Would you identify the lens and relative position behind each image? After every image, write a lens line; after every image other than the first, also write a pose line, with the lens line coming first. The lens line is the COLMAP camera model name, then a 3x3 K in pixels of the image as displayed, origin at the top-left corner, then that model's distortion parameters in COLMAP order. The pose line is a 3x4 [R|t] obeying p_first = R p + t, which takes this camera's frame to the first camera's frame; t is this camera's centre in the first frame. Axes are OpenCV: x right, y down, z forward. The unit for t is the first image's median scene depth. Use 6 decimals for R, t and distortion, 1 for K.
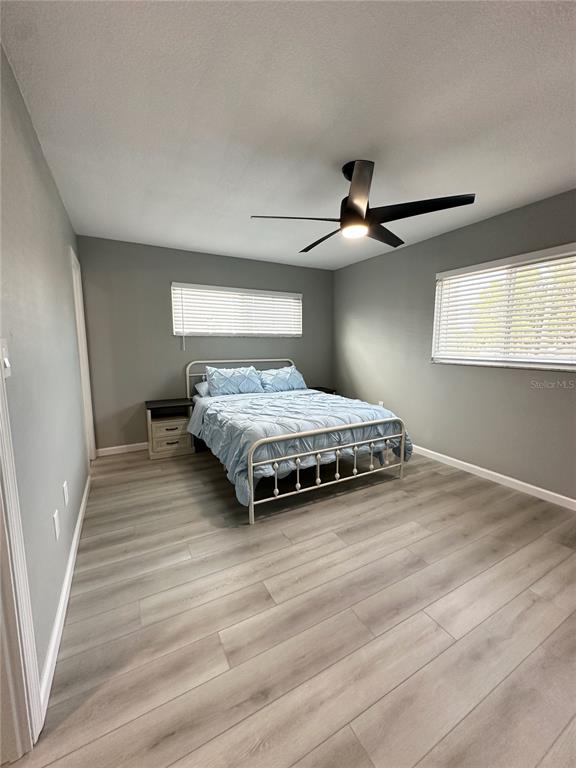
lens RADIAL K [[308.3, 0, 288.0], [0, 308.3, 384.0], [0, 0, 1]] dist [-0.000774, -0.000108]
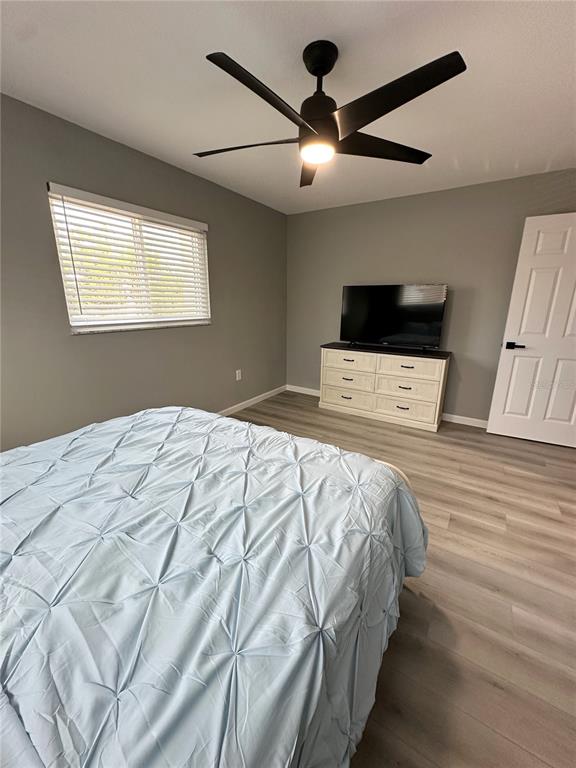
lens RADIAL K [[308.3, 0, 288.0], [0, 308.3, 384.0], [0, 0, 1]] dist [-0.000774, -0.000108]
pose [[-0.479273, -0.240535, 0.844062, -0.578679], [0.109620, 0.937775, 0.329485, -0.255103], [-0.870793, 0.250439, -0.423083, 1.727151]]
